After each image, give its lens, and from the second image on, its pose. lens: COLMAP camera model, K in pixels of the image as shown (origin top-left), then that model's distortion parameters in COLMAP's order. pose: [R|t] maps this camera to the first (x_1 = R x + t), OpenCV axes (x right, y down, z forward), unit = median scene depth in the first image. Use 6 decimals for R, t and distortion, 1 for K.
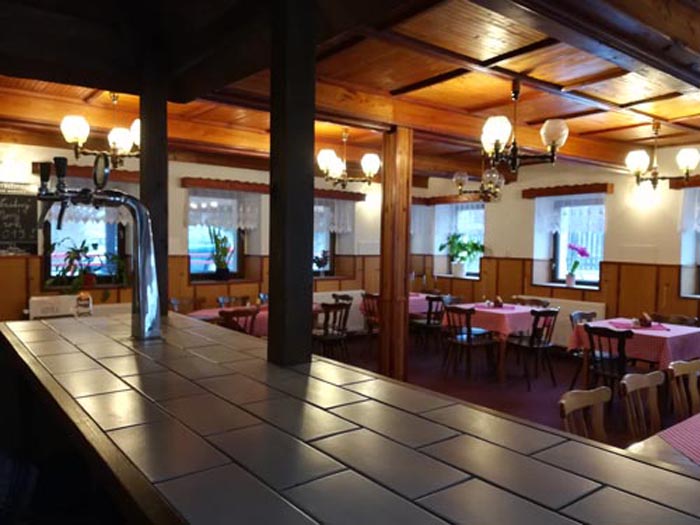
lens RADIAL K [[537.9, 0, 347.3], [0, 537.9, 261.7], [0, 0, 1]] dist [0.011916, -0.023684]
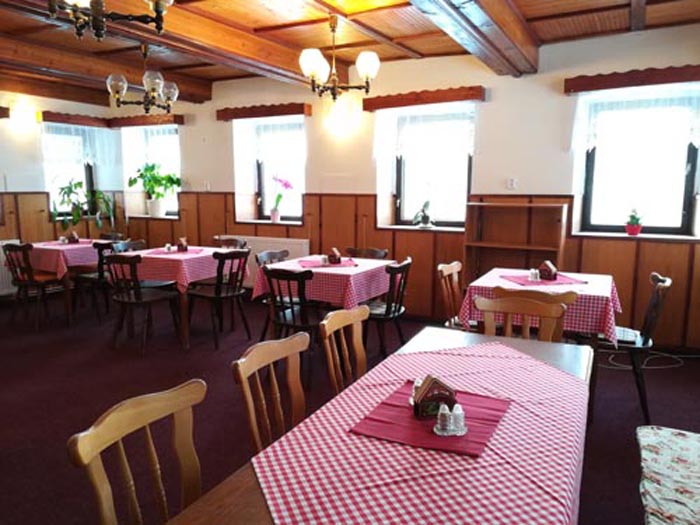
lens RADIAL K [[537.9, 0, 350.4], [0, 537.9, 263.7], [0, 0, 1]] dist [0.011916, -0.023684]
pose [[0.898629, -0.075146, 0.432225, 0.144502], [0.026957, 0.992817, 0.116563, 0.014139], [-0.437880, -0.093095, 0.894200, 0.147399]]
